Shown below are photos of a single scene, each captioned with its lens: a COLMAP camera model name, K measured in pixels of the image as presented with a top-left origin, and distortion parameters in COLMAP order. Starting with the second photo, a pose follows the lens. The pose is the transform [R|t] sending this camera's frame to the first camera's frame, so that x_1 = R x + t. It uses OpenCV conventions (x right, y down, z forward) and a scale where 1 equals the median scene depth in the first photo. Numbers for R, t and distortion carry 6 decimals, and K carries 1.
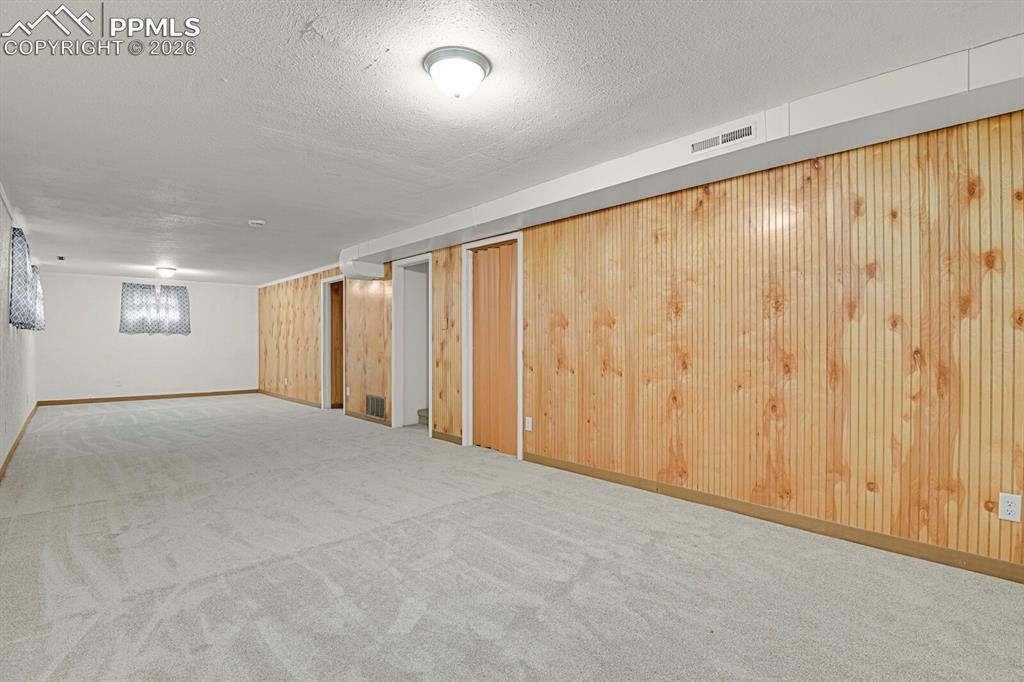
lens RADIAL K [[496.3, 0, 516.3], [0, 496.3, 344.5], [0, 0, 1]] dist [-0.024119, -0.006039]
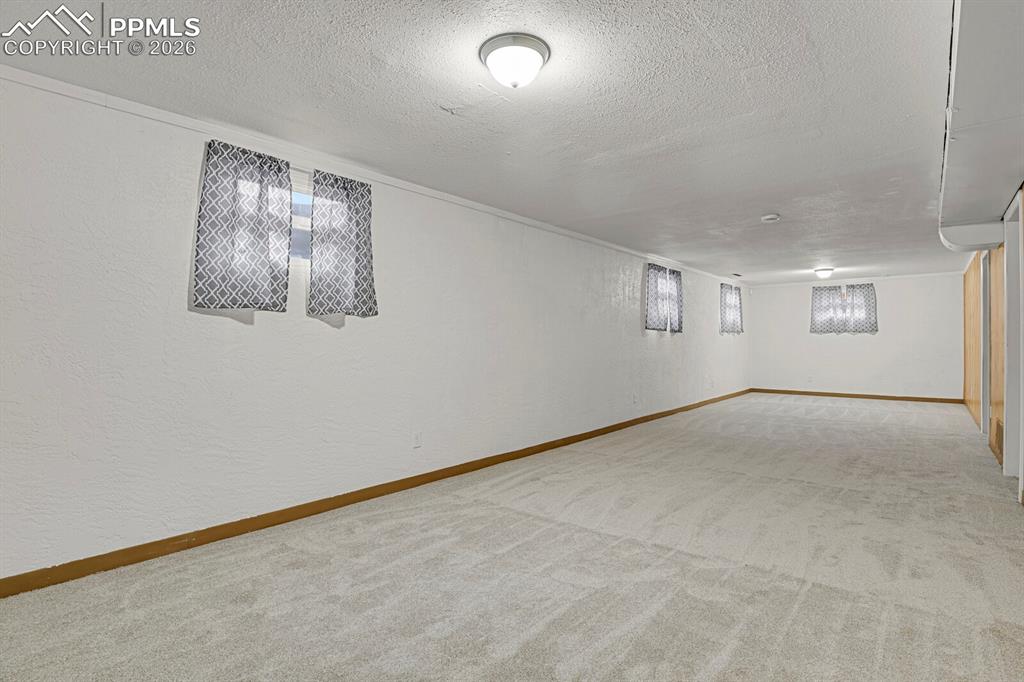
lens RADIAL K [[496.3, 0, 524.0], [0, 496.3, 337.4], [0, 0, 1]] dist [-0.024119, -0.006039]
pose [[0.137764, -0.008065, -0.990432, 0.570417], [-0.003534, 0.999956, -0.008634, -0.005629], [0.990459, 0.004689, 0.137730, 0.599853]]
